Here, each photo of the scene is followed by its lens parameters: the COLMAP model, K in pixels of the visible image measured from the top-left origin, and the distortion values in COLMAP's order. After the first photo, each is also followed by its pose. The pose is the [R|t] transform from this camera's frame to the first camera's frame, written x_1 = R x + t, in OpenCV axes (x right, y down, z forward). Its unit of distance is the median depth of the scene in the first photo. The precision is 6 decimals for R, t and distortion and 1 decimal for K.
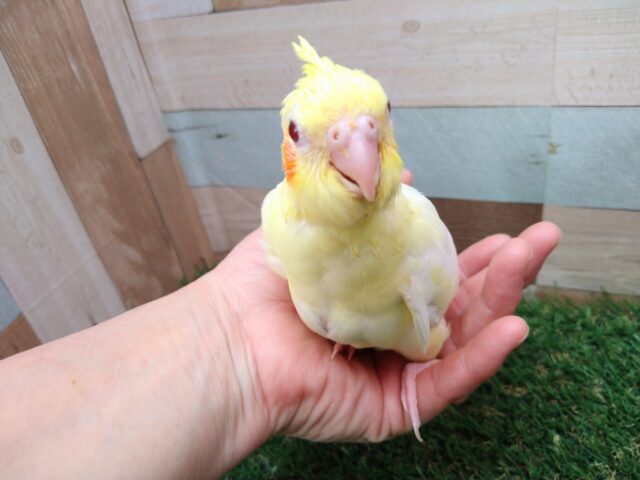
lens RADIAL K [[533.2, 0, 321.7], [0, 533.2, 239.8], [0, 0, 1]] dist [-0.038335, -0.011413]
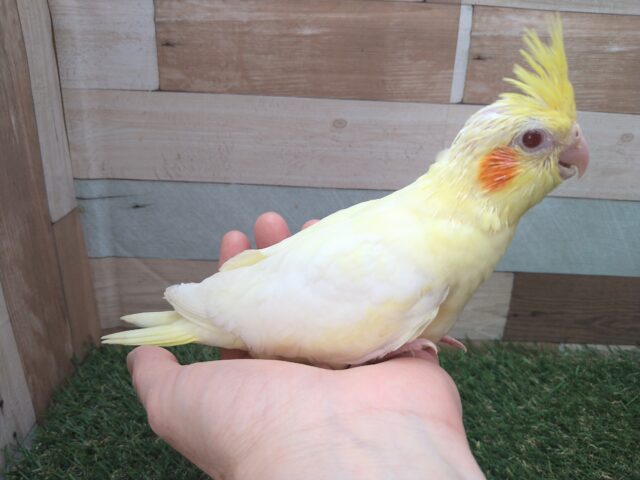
lens RADIAL K [[533.2, 0, 318.4], [0, 533.2, 237.9], [0, 0, 1]] dist [-0.038335, -0.011413]
pose [[0.903098, 0.043791, 0.427197, -0.373762], [0.055333, 0.974629, -0.216881, 0.126110], [-0.425855, 0.219503, 0.877762, -0.037459]]
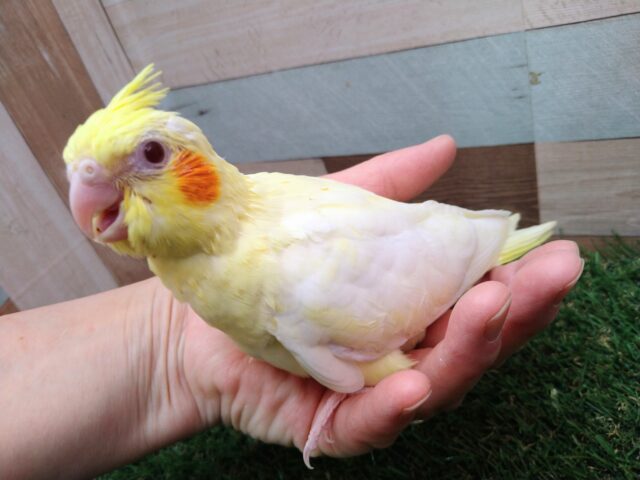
lens RADIAL K [[533.2, 0, 324.2], [0, 533.2, 239.2], [0, 0, 1]] dist [-0.038335, -0.011413]
pose [[0.990840, -0.079807, -0.108934, 0.146779], [0.079723, 0.996804, -0.005134, 0.074460], [0.108995, -0.003597, 0.994036, 0.052627]]
